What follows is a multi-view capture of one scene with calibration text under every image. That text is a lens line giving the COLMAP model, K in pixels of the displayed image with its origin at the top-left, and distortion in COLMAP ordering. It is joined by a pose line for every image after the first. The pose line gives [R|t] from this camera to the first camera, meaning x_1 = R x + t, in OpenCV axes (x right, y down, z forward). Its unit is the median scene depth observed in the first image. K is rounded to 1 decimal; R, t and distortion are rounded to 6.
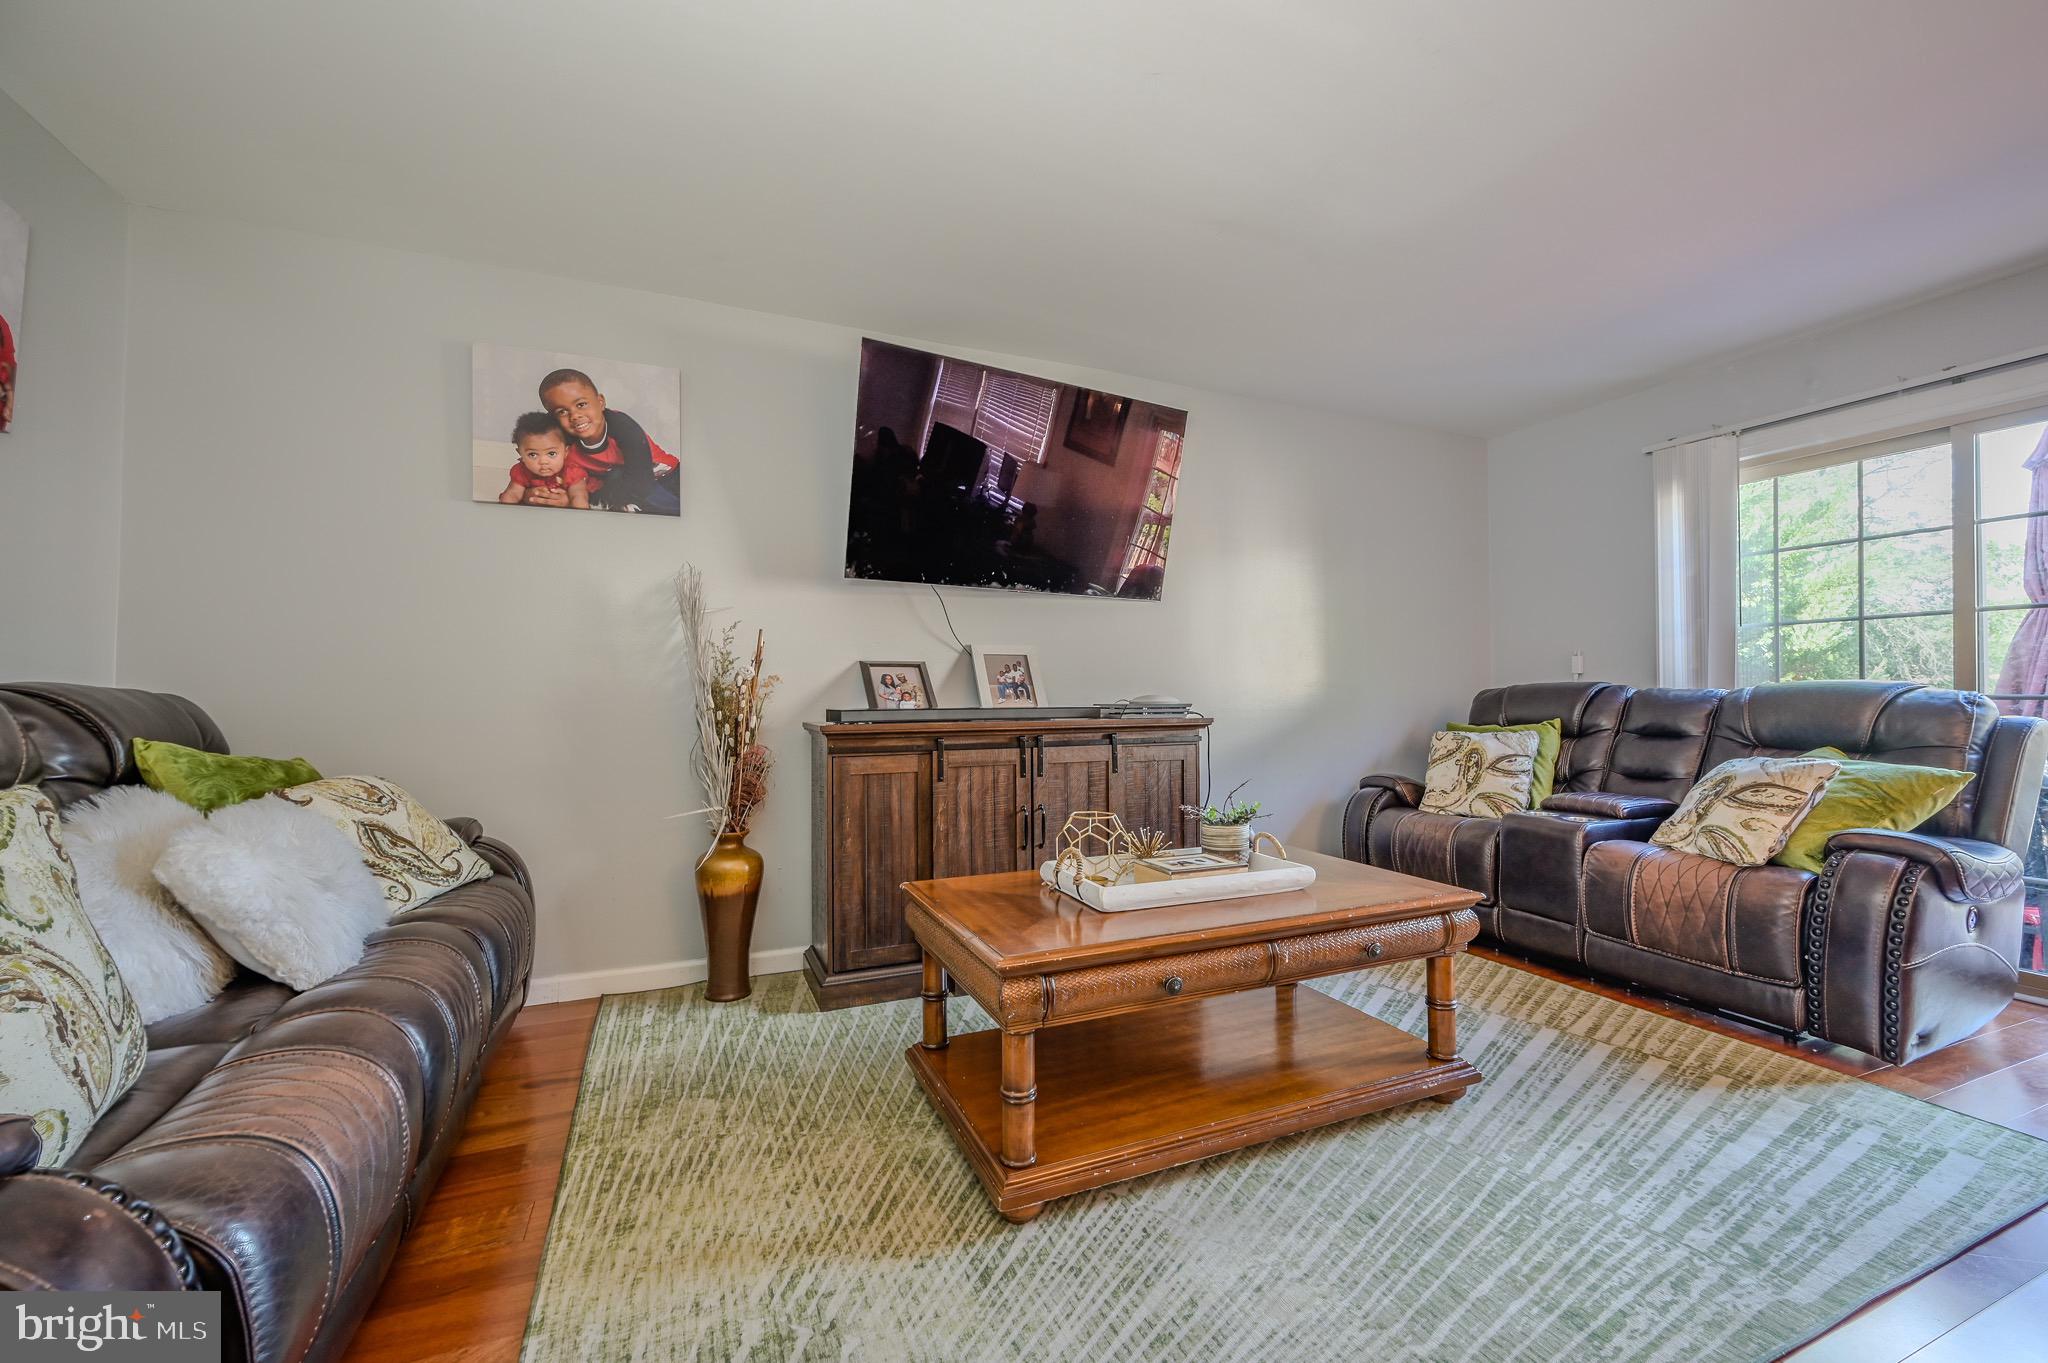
lens RADIAL K [[826.3, 0, 1024.0], [0, 826.3, 681.5], [0, 0, 1]] dist [-0.000754, 0.000219]
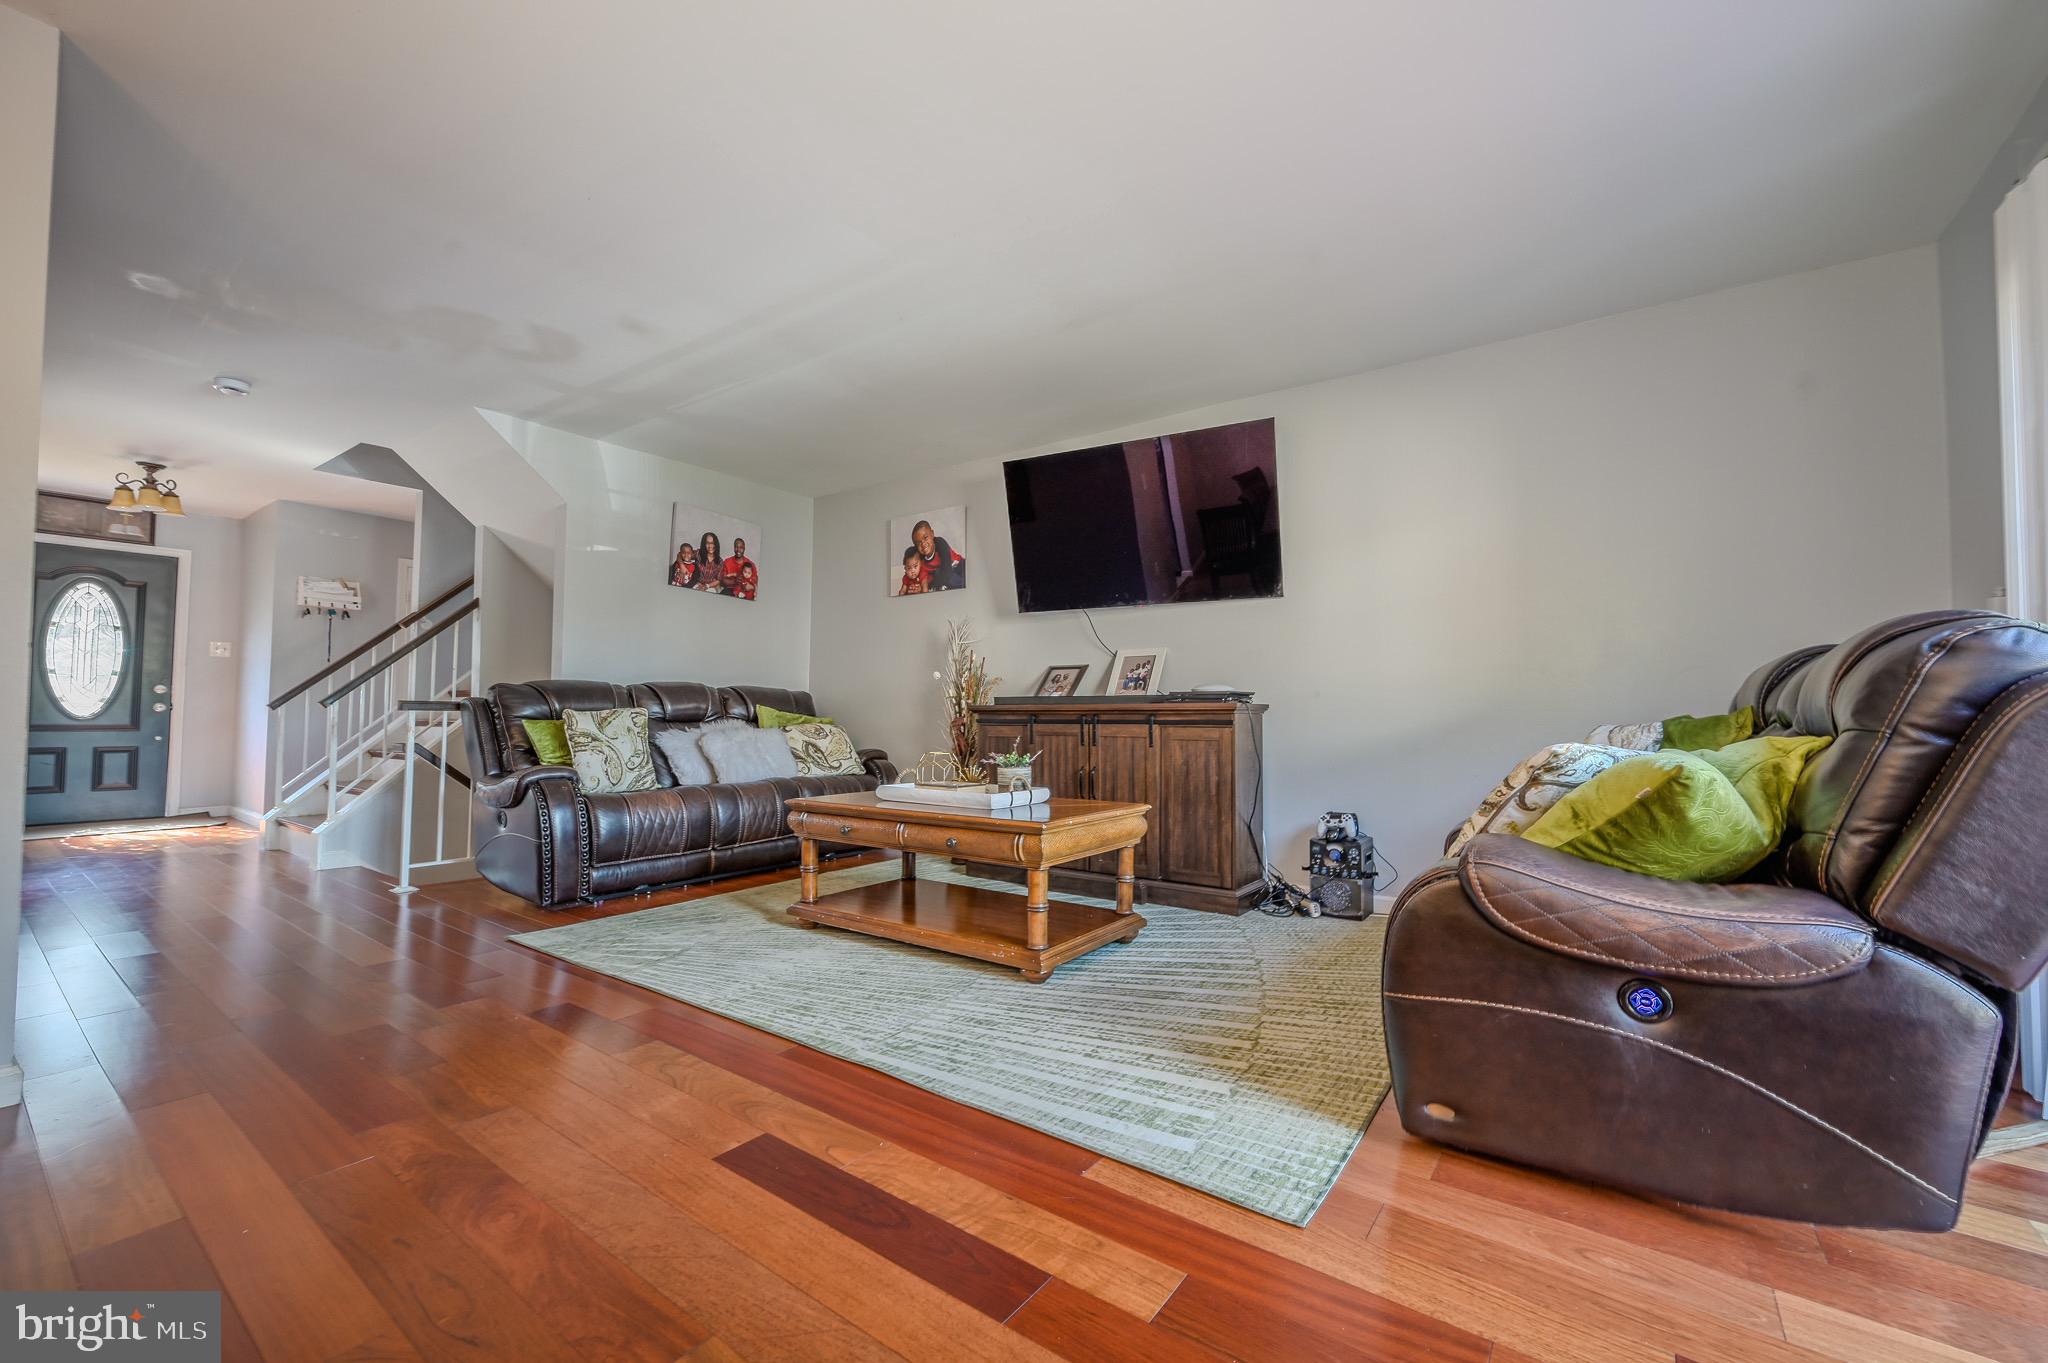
lens RADIAL K [[826.3, 0, 1024.0], [0, 826.3, 681.5], [0, 0, 1]] dist [-0.000754, 0.000219]
pose [[0.506057, -0.031137, -0.861938, 1.220449], [0.008344, 0.999478, -0.031206, 0.056241], [0.862460, 0.008600, 0.506053, 0.241748]]
